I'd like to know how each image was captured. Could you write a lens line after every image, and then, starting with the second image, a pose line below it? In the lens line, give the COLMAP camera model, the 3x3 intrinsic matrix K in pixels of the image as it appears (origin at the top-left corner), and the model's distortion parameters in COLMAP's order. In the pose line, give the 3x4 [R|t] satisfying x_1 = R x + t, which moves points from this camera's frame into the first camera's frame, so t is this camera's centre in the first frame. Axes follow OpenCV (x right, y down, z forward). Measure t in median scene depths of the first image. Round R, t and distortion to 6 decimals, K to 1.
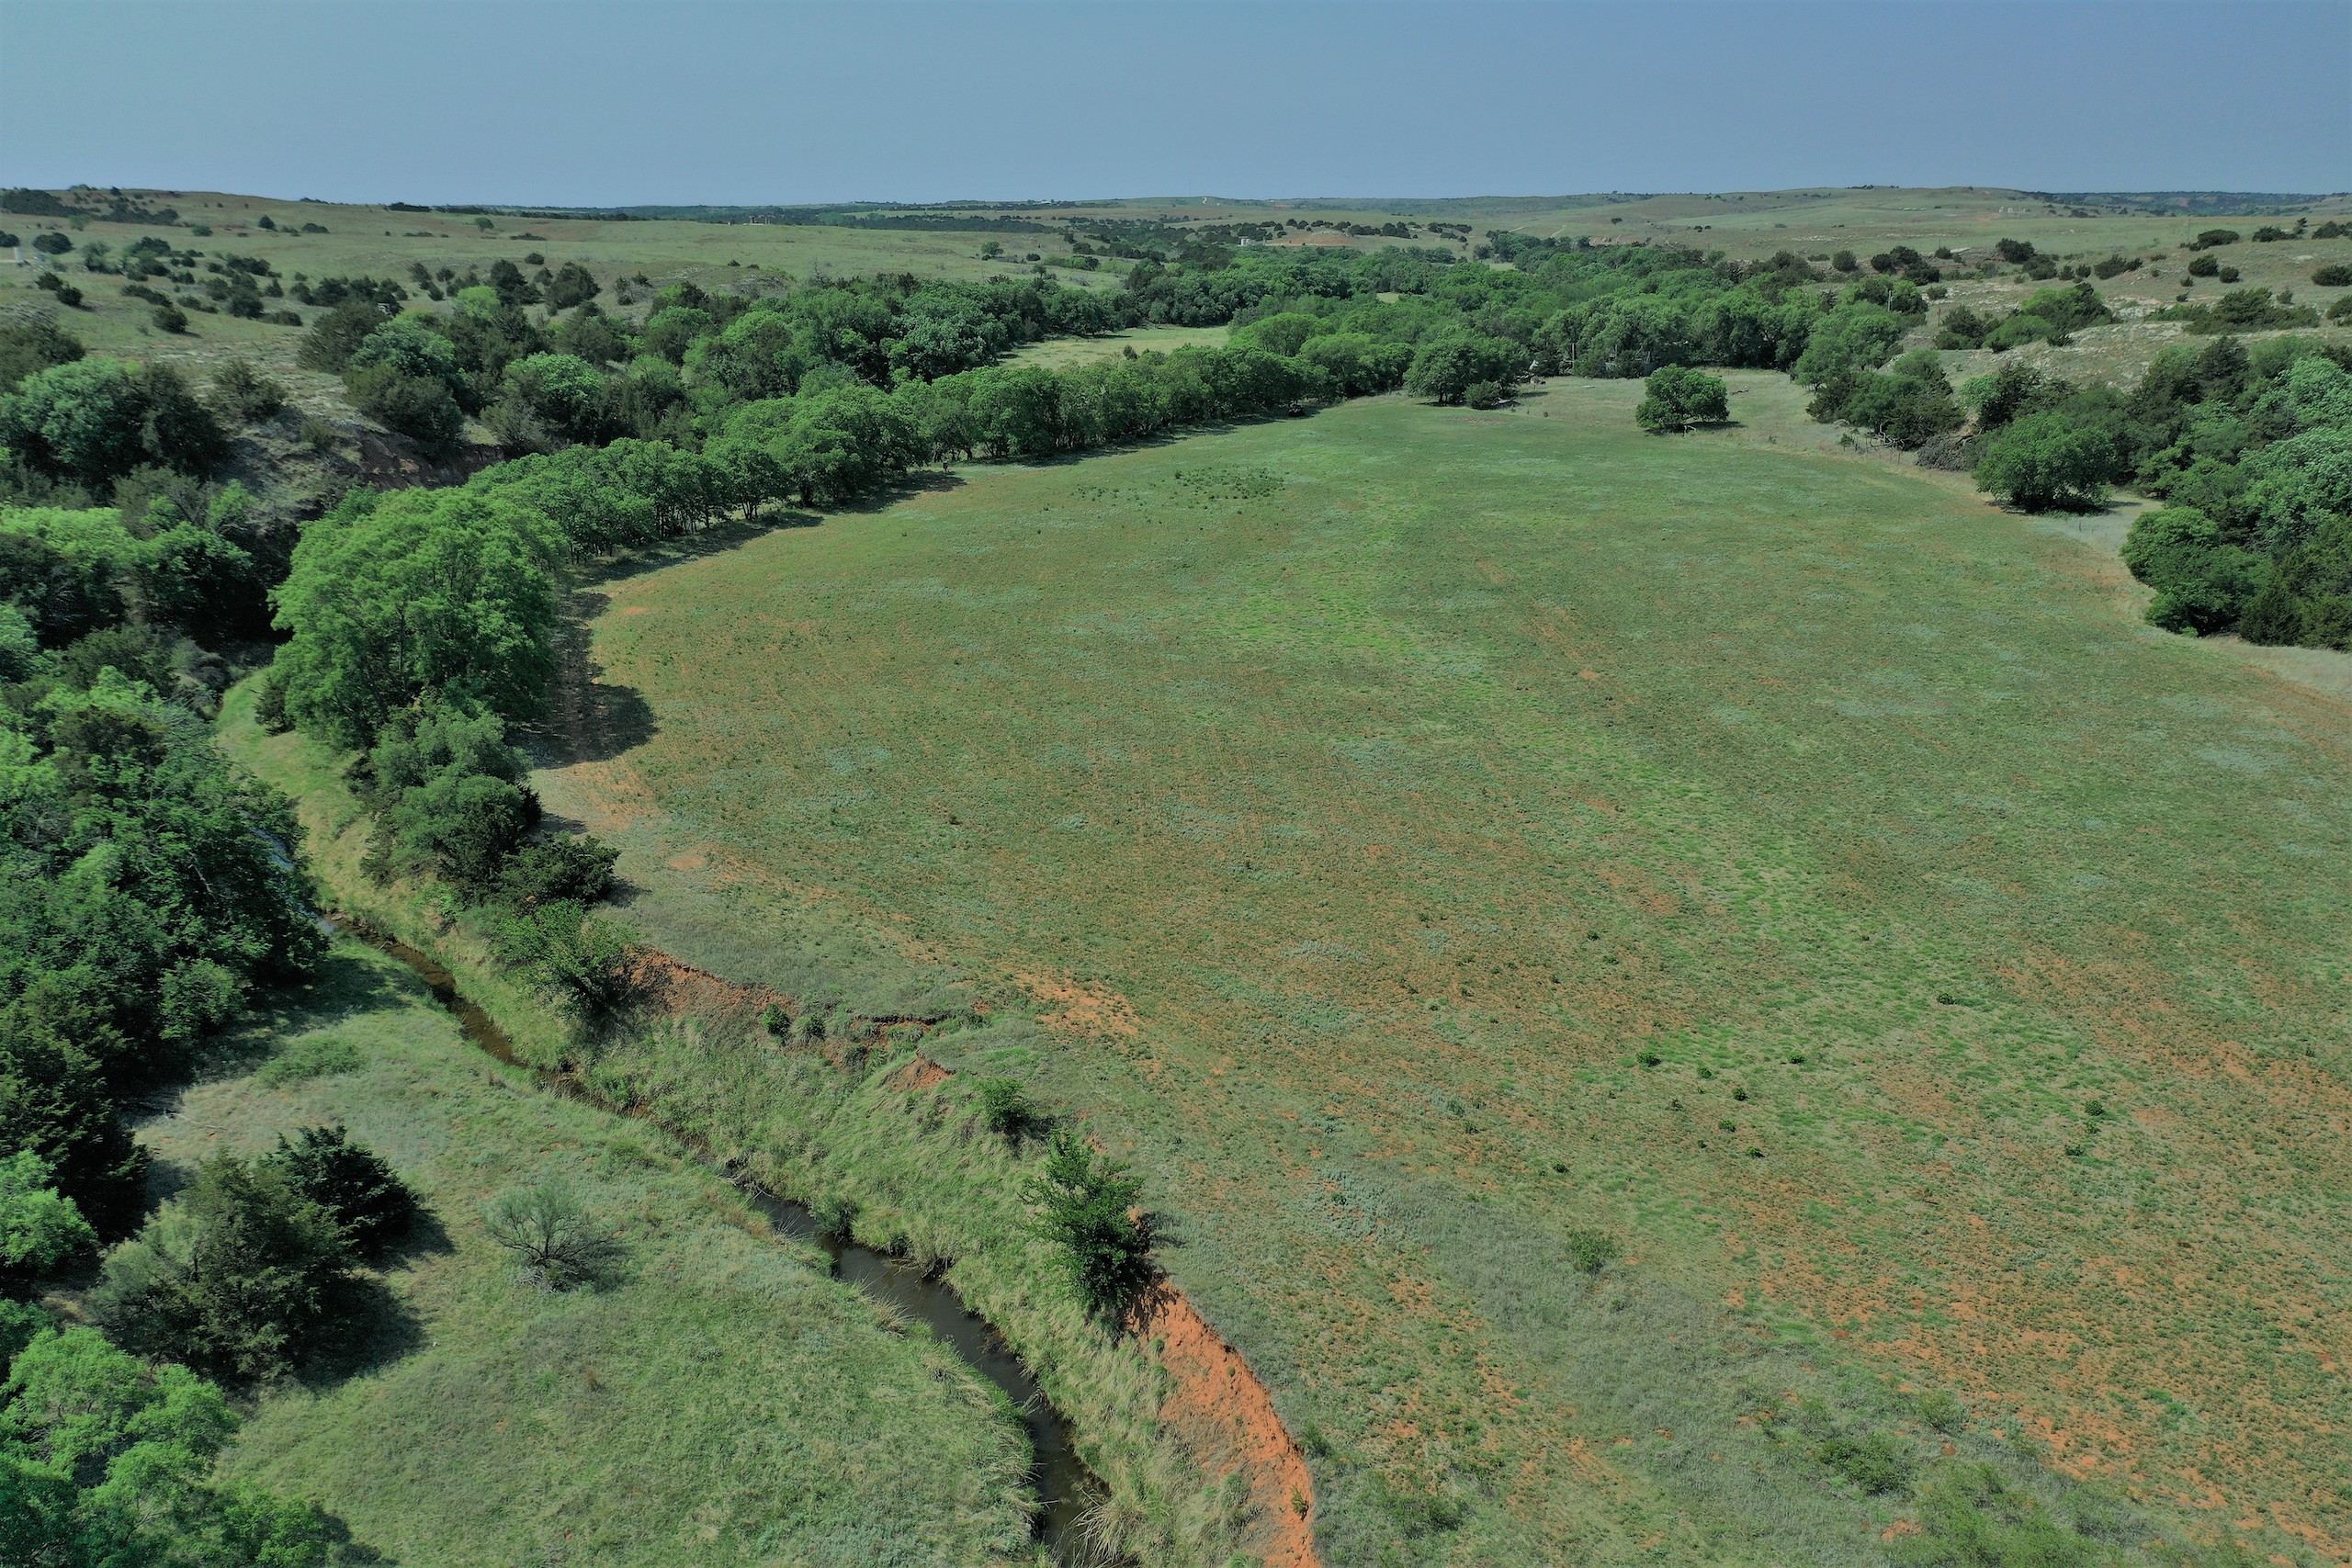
lens RADIAL K [[1856.3, 0, 1167.2], [0, 1856.3, 790.9], [0, 0, 1]] dist [-0.007192, -0.005059]
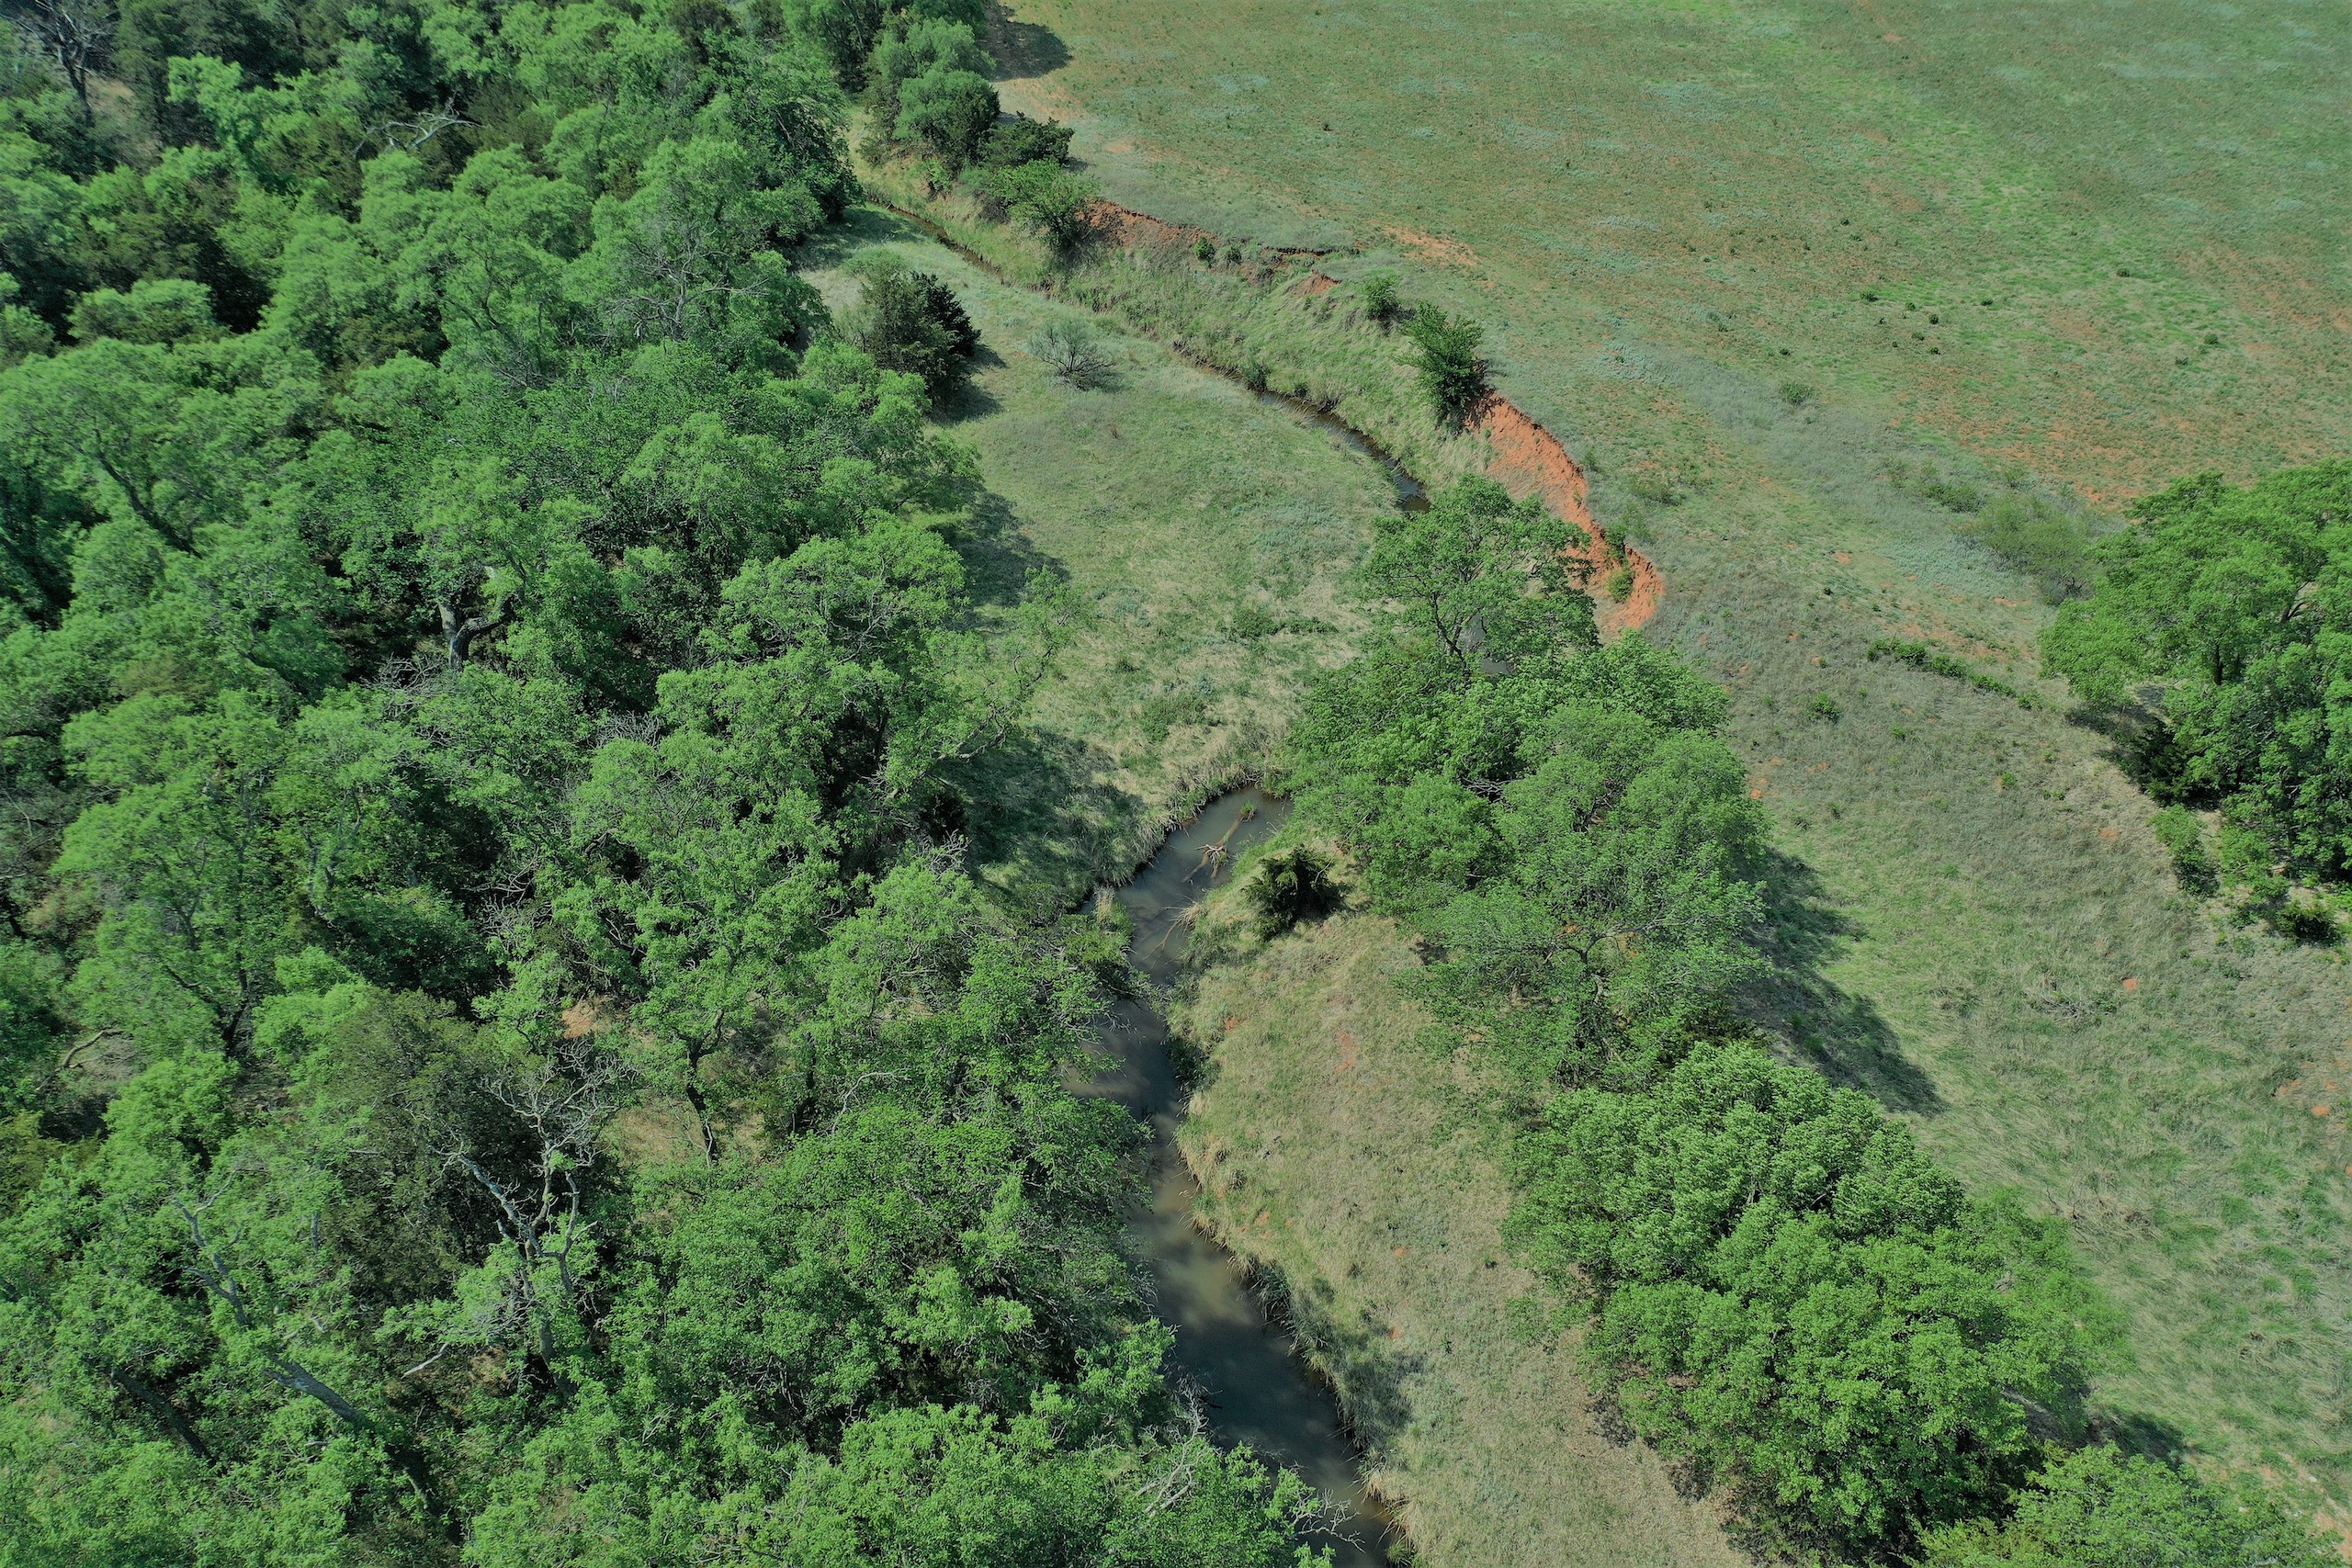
lens RADIAL K [[1856.3, 0, 1164.8], [0, 1856.3, 778.4], [0, 0, 1]] dist [-0.007192, -0.005059]
pose [[0.987736, 0.080975, -0.133491, -0.022439], [-0.040630, 0.958848, 0.280999, 0.090542], [0.150751, -0.272129, 0.950379, -0.306543]]
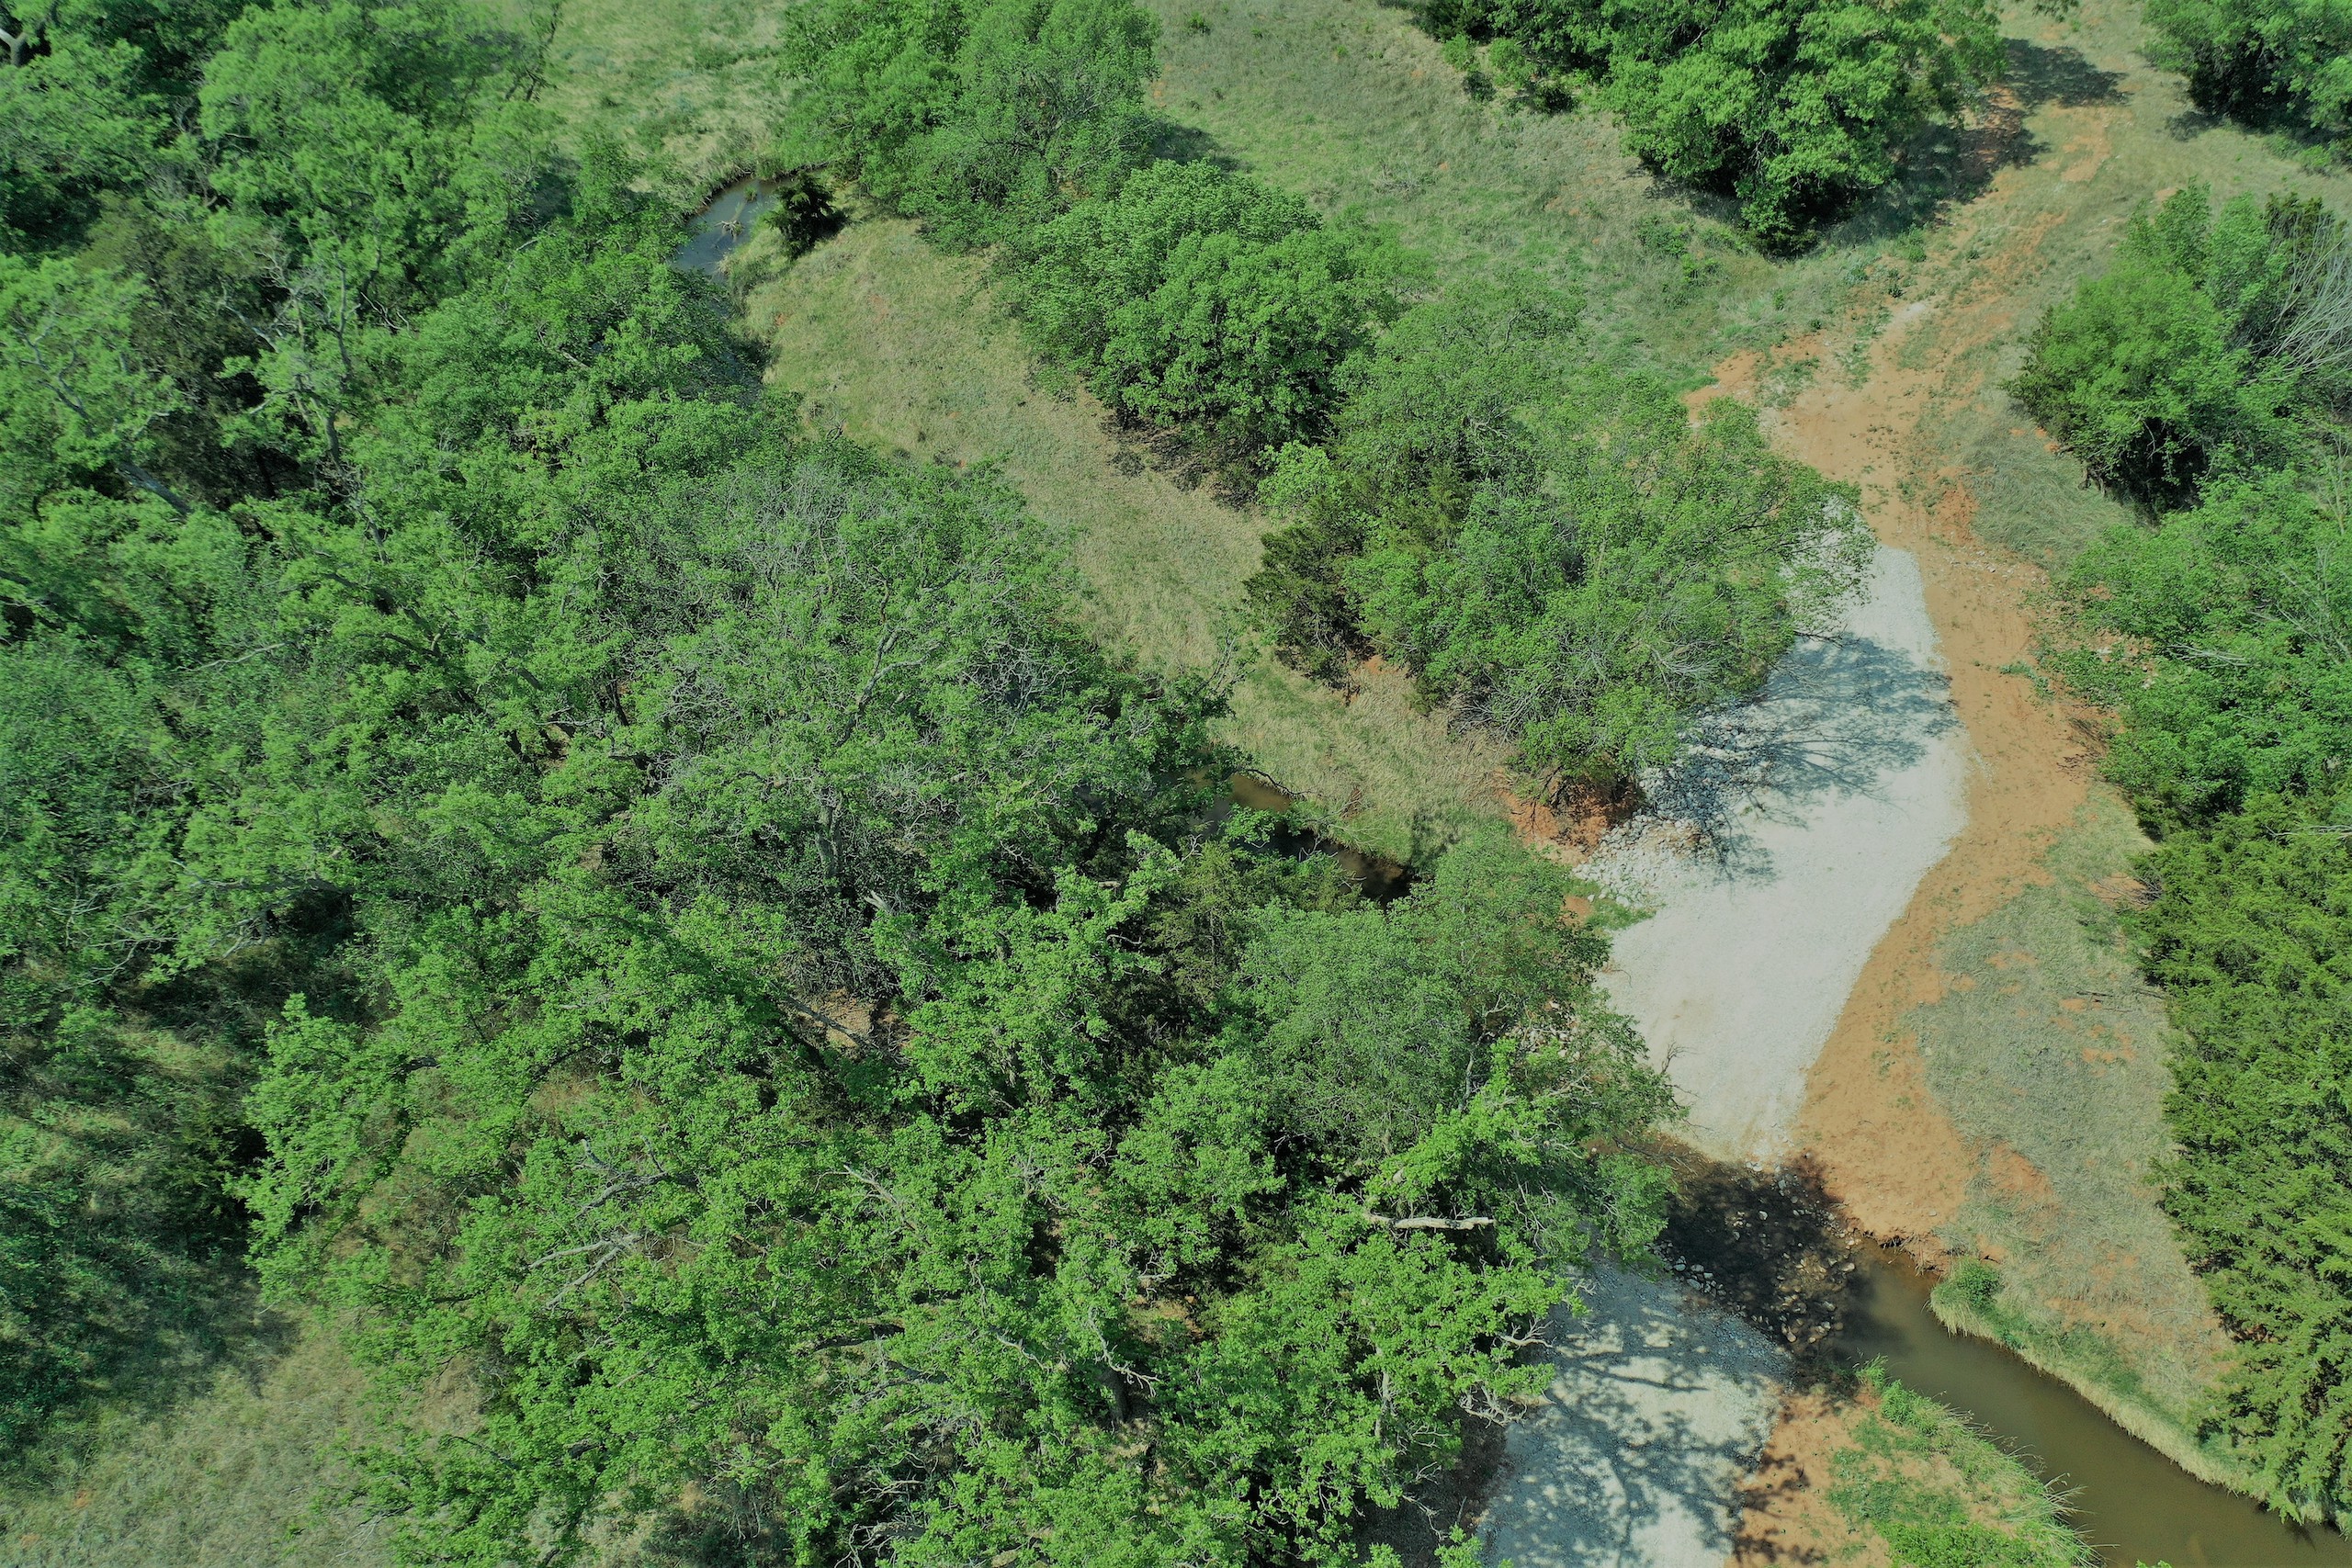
lens RADIAL K [[1856.3, 0, 1171.9], [0, 1856.3, 780.2], [0, 0, 1]] dist [-0.007192, -0.005059]
pose [[0.982432, -0.131960, 0.131959, -0.042219], [0.062081, 0.897928, 0.435743, 0.180057], [-0.175990, -0.419896, 0.890345, -0.489721]]
